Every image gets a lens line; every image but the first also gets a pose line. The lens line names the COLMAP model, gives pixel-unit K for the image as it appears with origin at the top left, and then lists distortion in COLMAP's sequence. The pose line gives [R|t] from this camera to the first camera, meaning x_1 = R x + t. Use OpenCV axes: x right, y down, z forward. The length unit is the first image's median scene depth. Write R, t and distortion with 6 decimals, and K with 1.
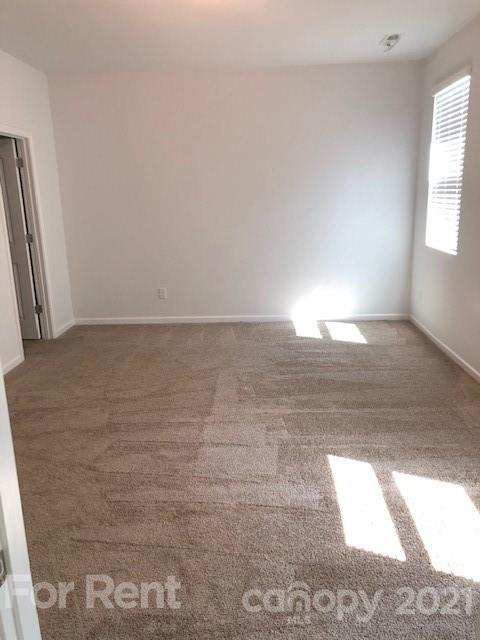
lens RADIAL K [[523.5, 0, 240.0], [0, 523.5, 320.0], [0, 0, 1]] dist [0.006585, -0.000103]
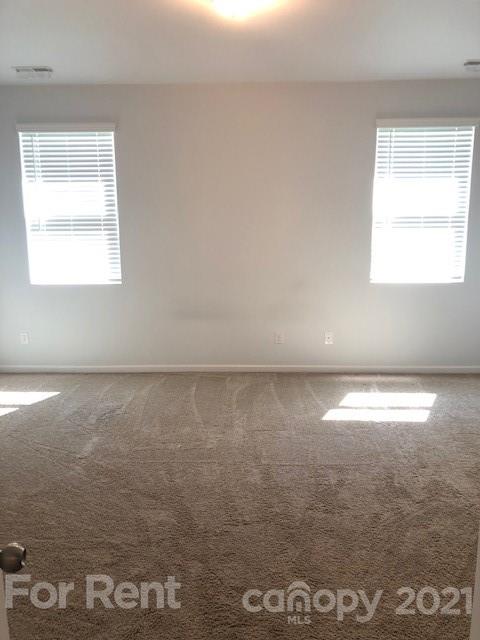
lens RADIAL K [[523.5, 0, 240.0], [0, 523.5, 320.0], [0, 0, 1]] dist [0.006585, -0.000103]
pose [[0.000778, -0.159569, 0.987186, -0.730272], [0.249165, 0.956083, 0.154345, -0.158234], [-0.968461, 0.245853, 0.040503, 0.719898]]
